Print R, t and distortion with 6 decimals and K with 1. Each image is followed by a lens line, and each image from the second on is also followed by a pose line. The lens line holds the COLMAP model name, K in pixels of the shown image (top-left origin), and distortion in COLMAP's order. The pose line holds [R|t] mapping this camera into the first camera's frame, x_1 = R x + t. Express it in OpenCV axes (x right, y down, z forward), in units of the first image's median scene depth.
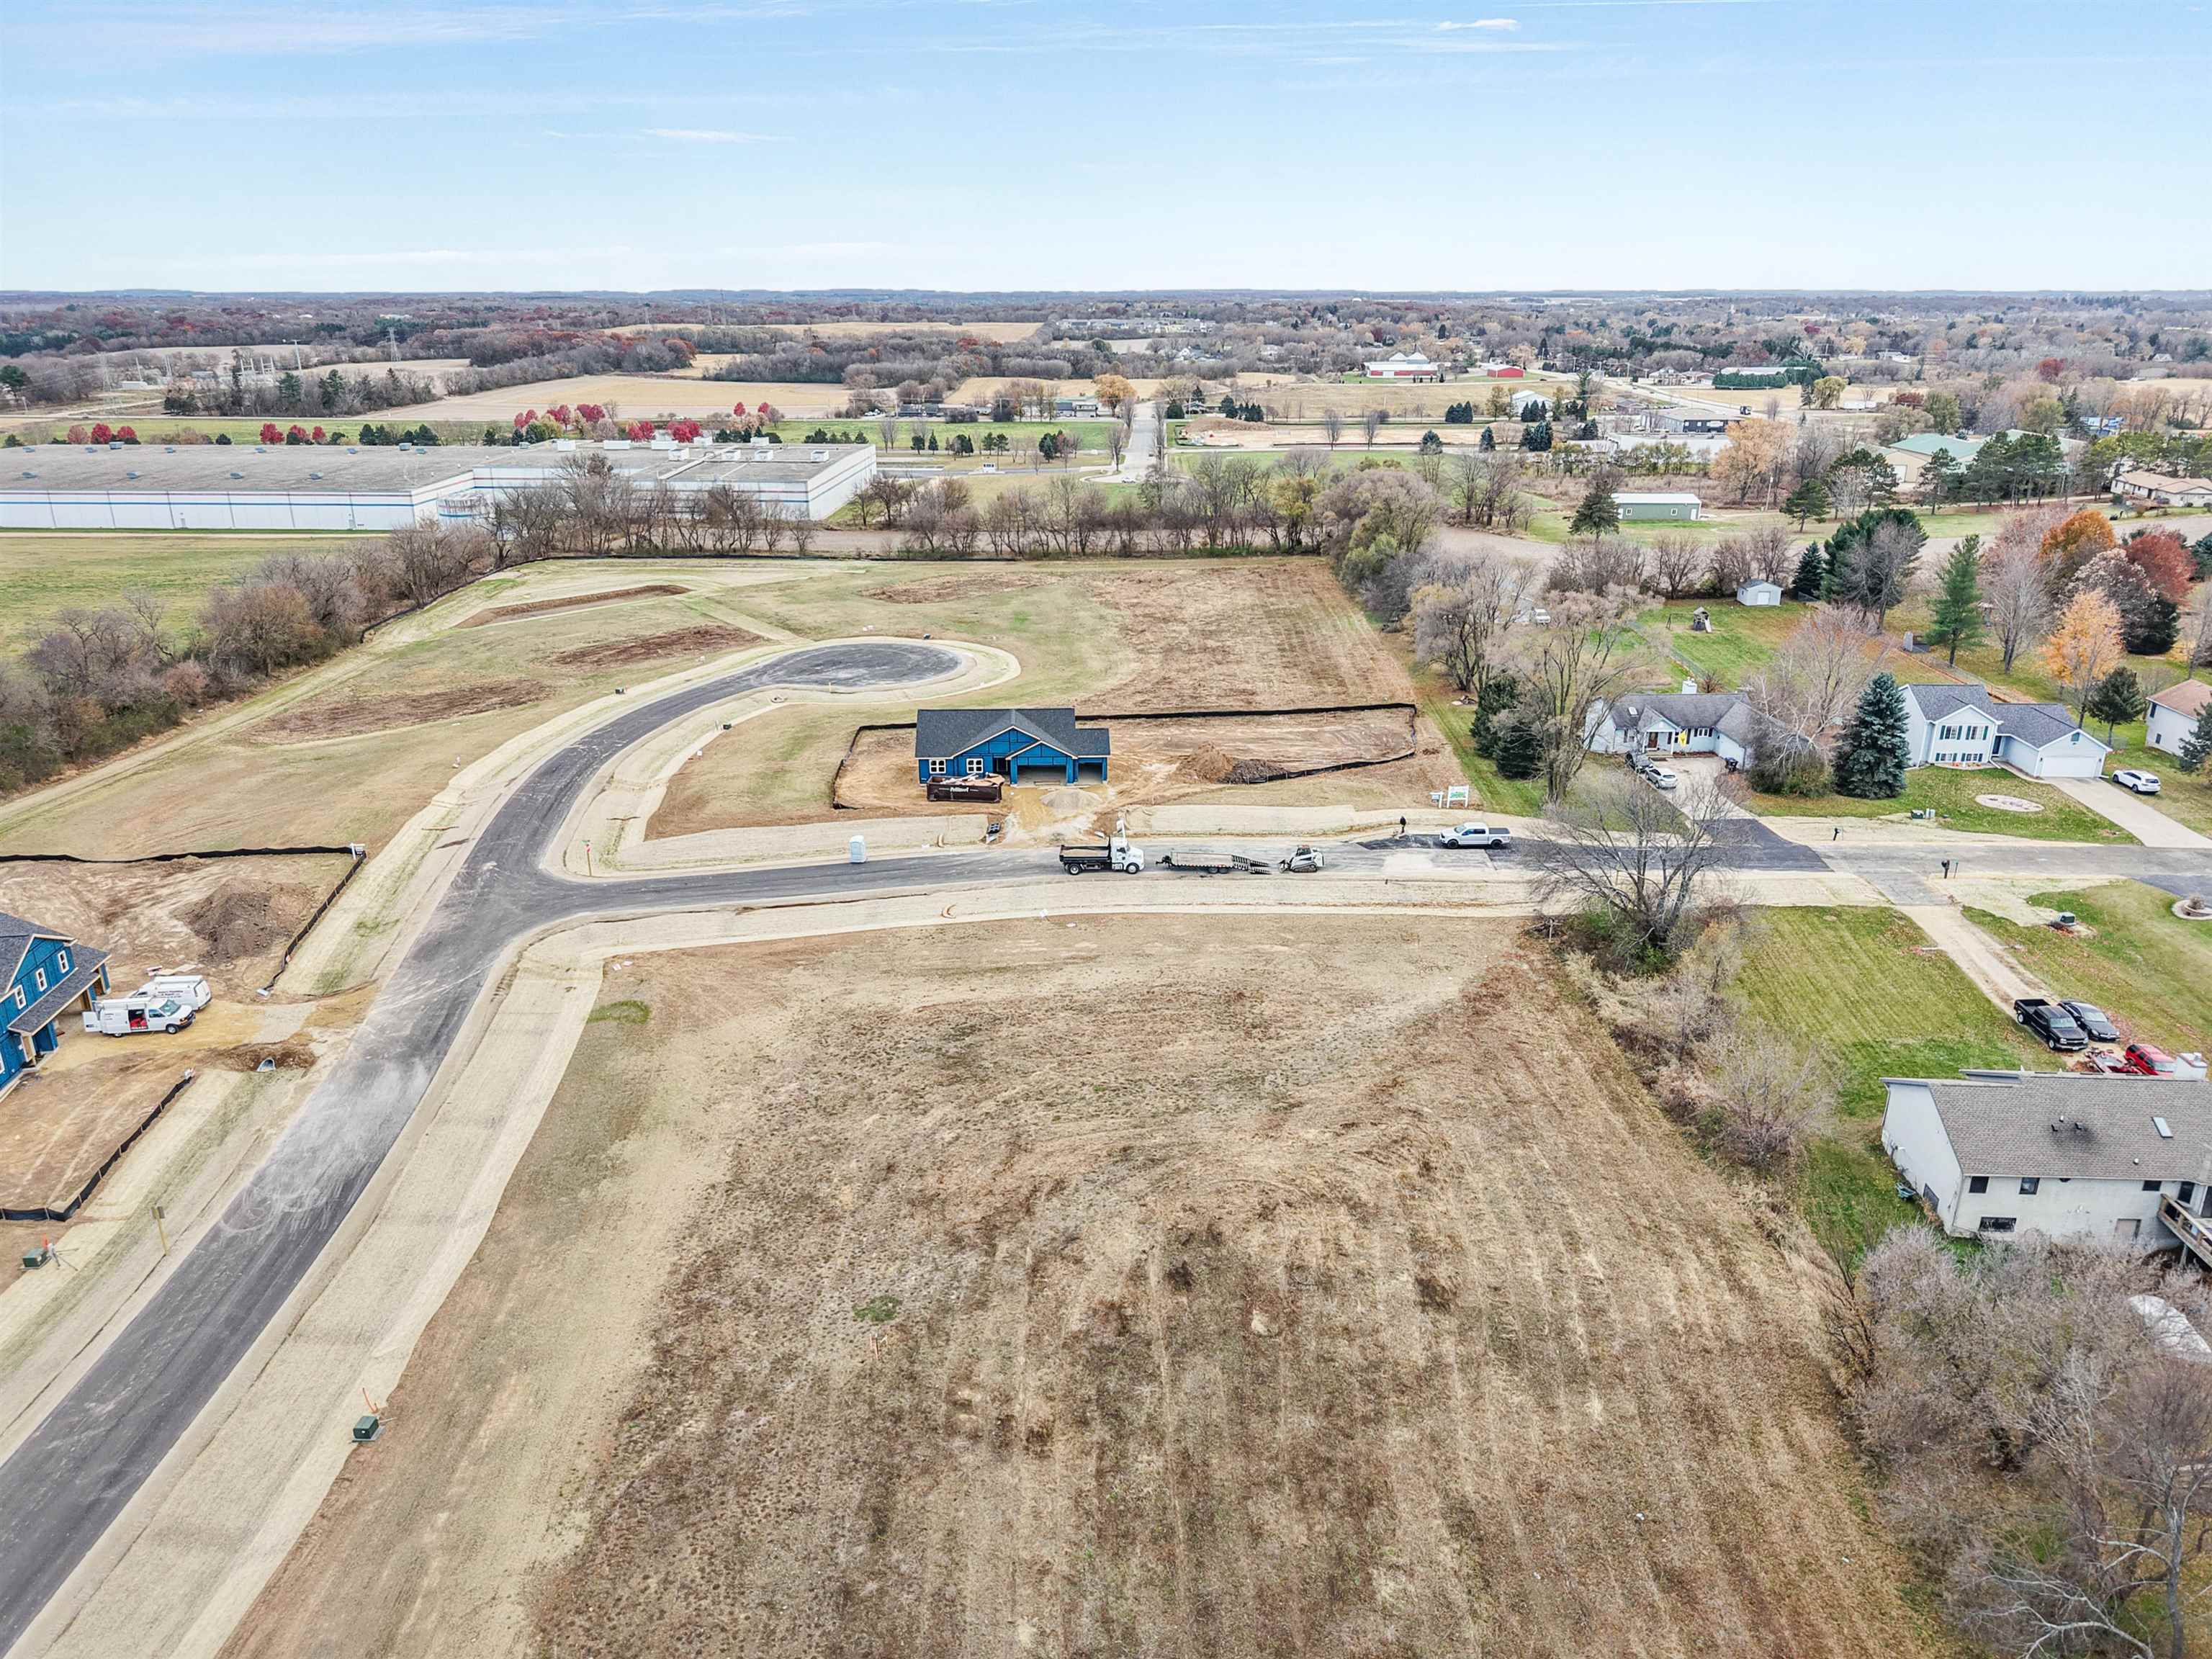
lens RADIAL K [[1529.3, 0, 1092.7], [0, 1529.3, 830.9], [0, 0, 1]] dist [0.020332, -0.022836]
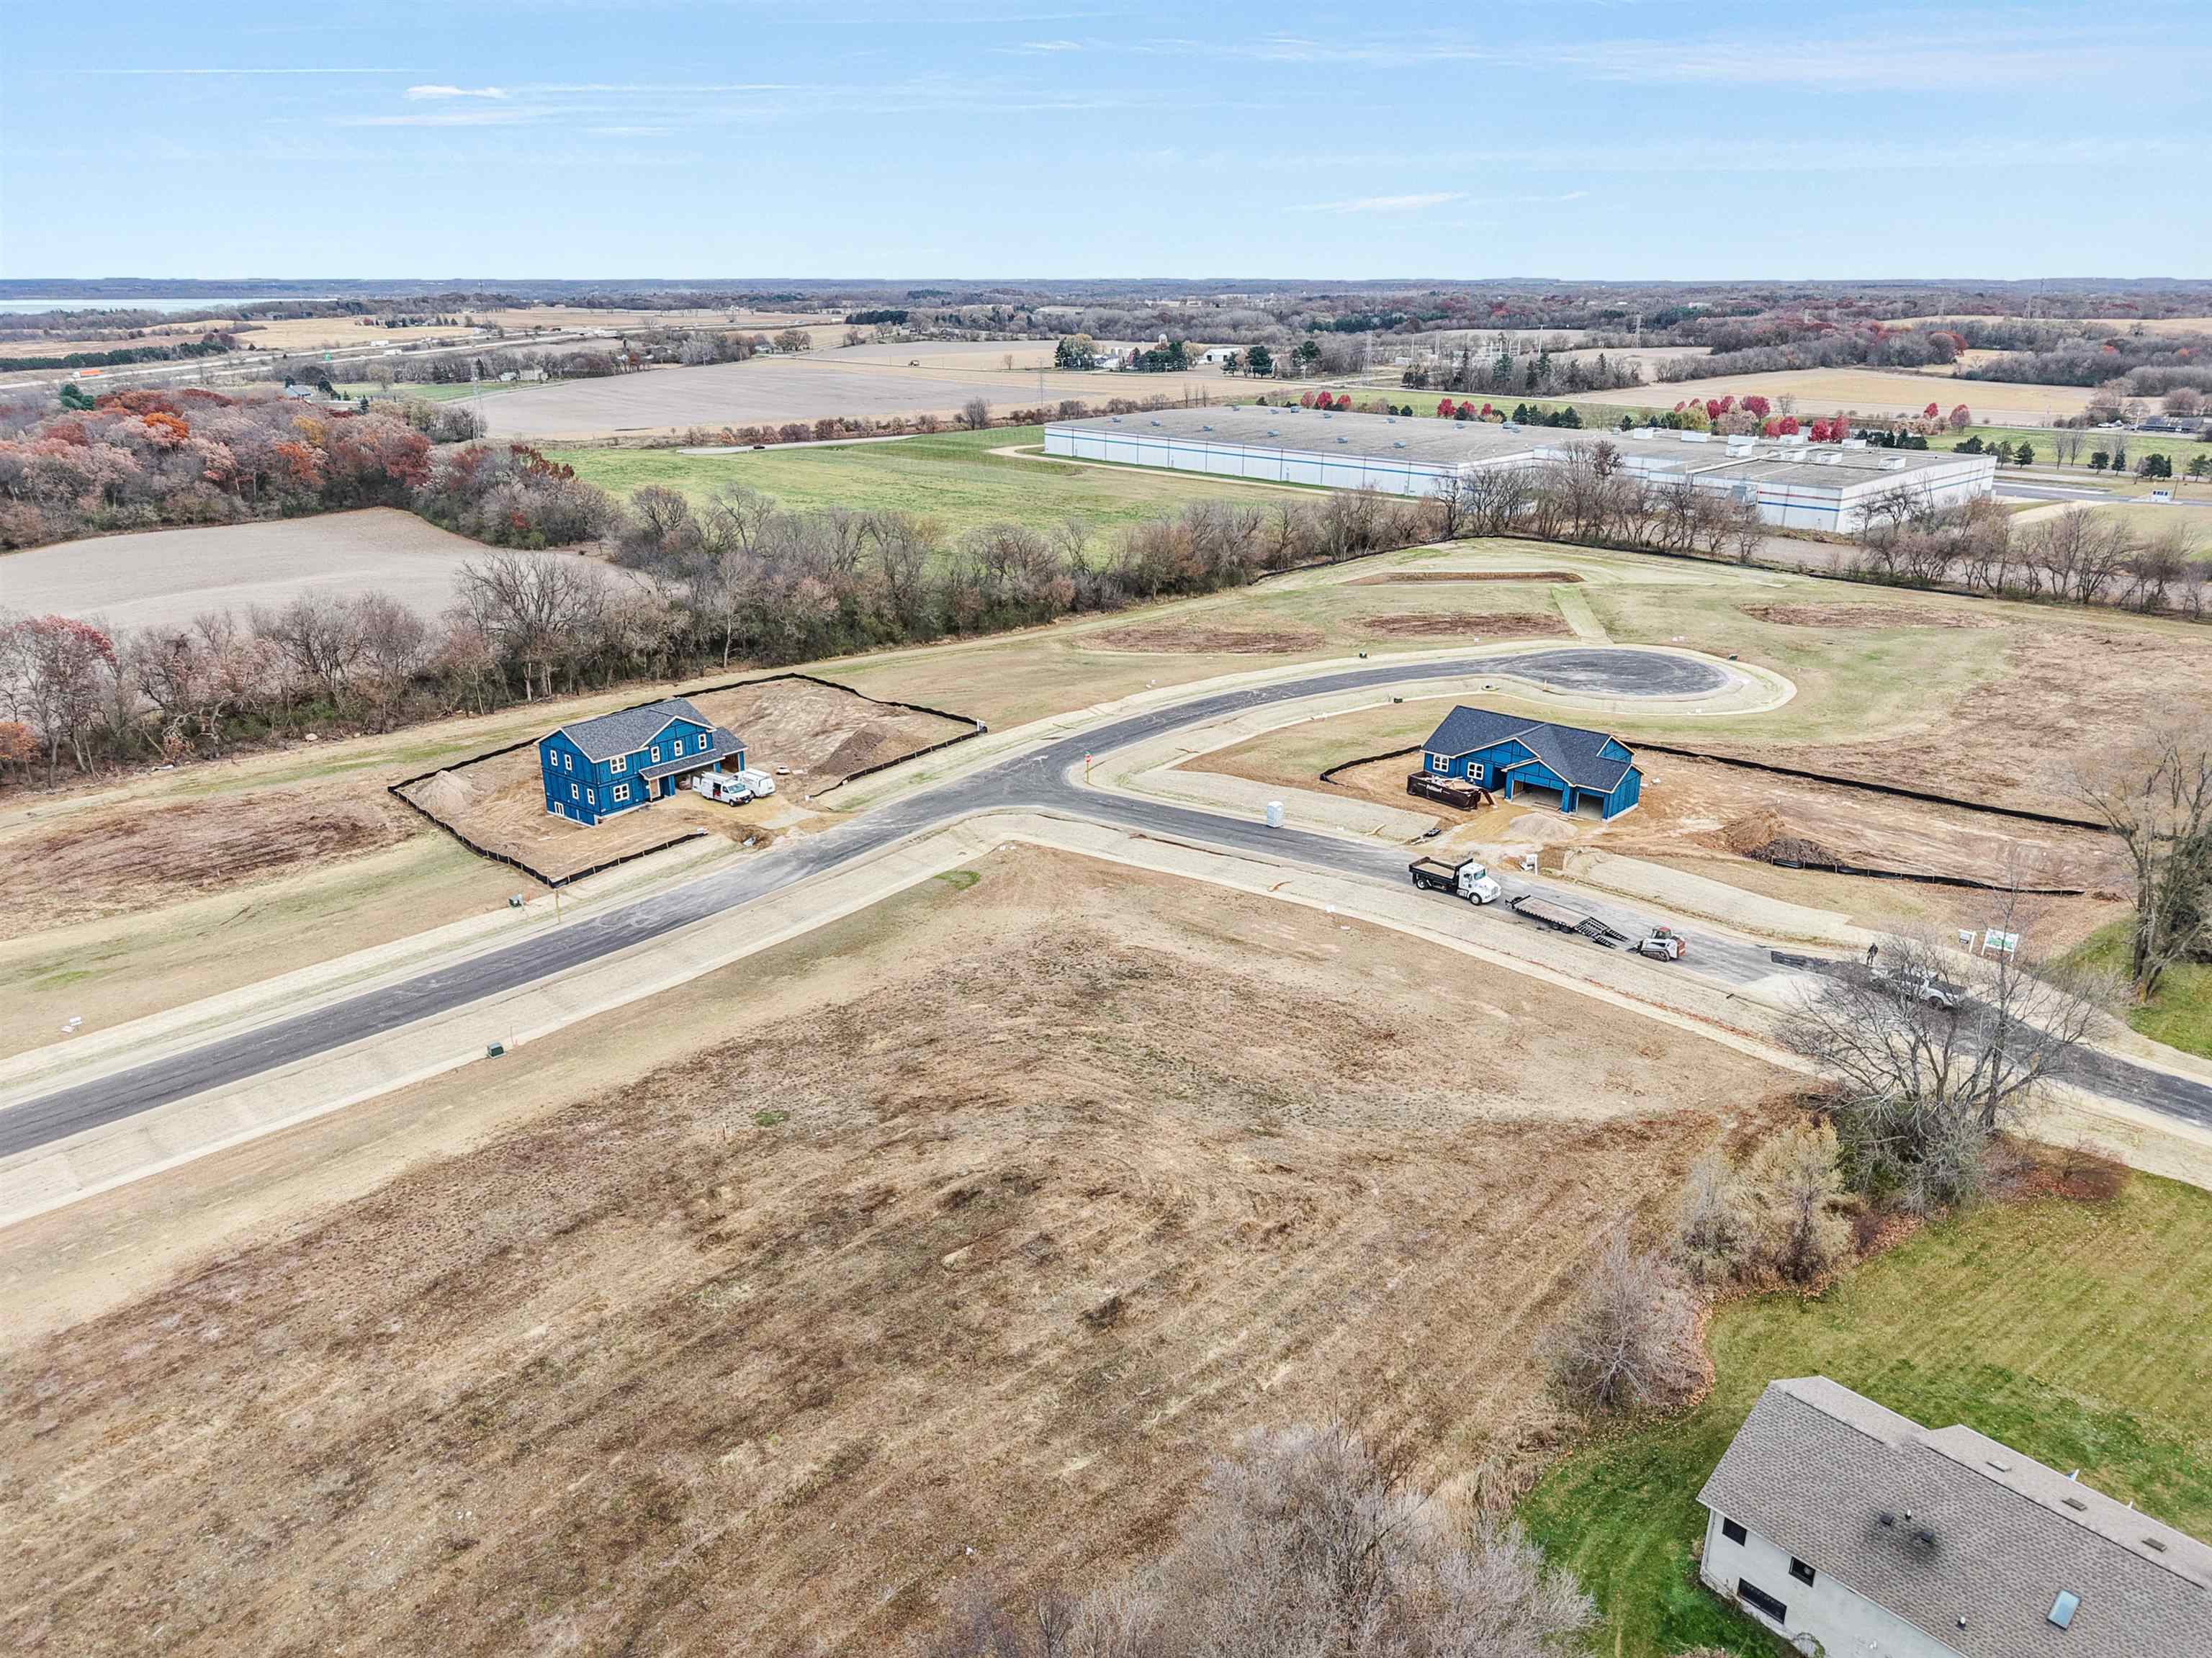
lens RADIAL K [[1523.3, 0, 1103.4], [0, 1523.3, 843.0], [0, 0, 1]] dist [0.022974, -0.024242]
pose [[0.709875, 0.246387, -0.659826, 0.414946], [-0.236673, 0.965788, 0.106013, -0.046909], [0.663373, 0.080907, 0.743902, 0.134032]]
